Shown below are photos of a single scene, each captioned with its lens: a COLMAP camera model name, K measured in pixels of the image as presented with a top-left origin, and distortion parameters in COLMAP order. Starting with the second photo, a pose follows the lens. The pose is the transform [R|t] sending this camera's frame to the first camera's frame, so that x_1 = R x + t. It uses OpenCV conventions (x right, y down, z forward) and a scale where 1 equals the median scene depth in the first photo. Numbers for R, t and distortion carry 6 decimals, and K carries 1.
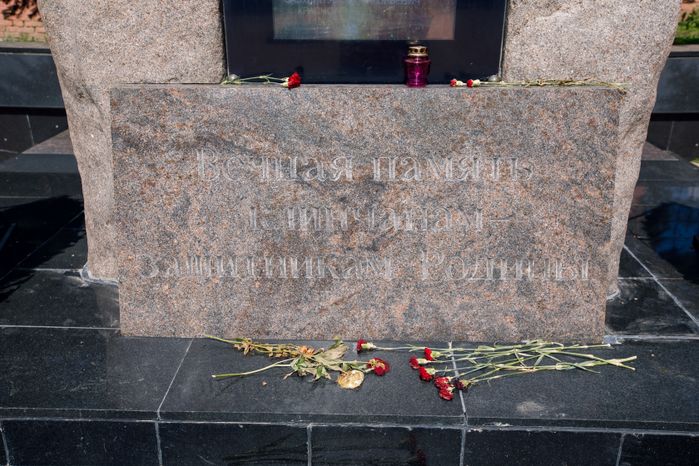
lens RADIAL K [[626.7, 0, 349.5], [0, 626.7, 233.0], [0, 0, 1]] dist [0.005869, 0.002929]
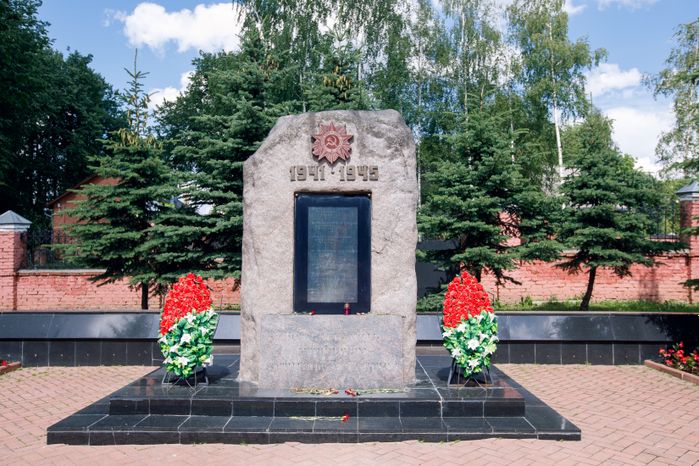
lens RADIAL K [[574.9, 0, 349.5], [0, 574.9, 233.0], [0, 0, 1]] dist [0.004786, 0.001022]
pose [[0.999900, 0.001909, 0.014028, 0.073973], [0.004370, 0.900851, -0.434106, 0.770132], [-0.013466, 0.434124, 0.900753, -2.161814]]
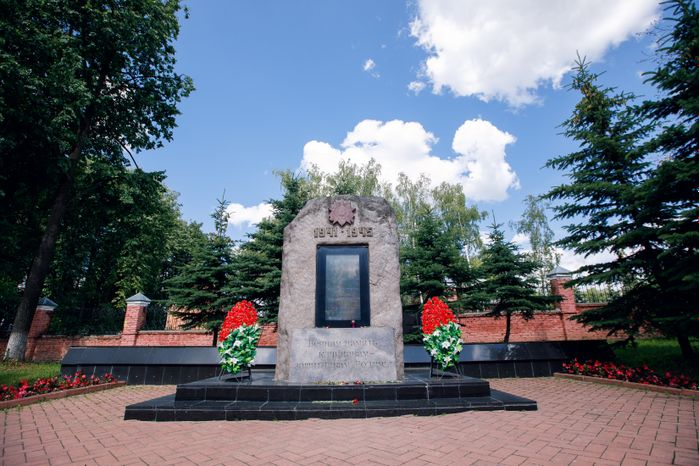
lens RADIAL K [[330.7, 0, 349.5], [0, 330.7, 233.0], [0, 0, 1]] dist [-0.042419, 0.000372]
pose [[0.999626, -0.003312, 0.027146, 0.005919], [0.020627, 0.743052, -0.668915, 0.963653], [-0.017955, 0.669225, 0.742843, -1.473267]]
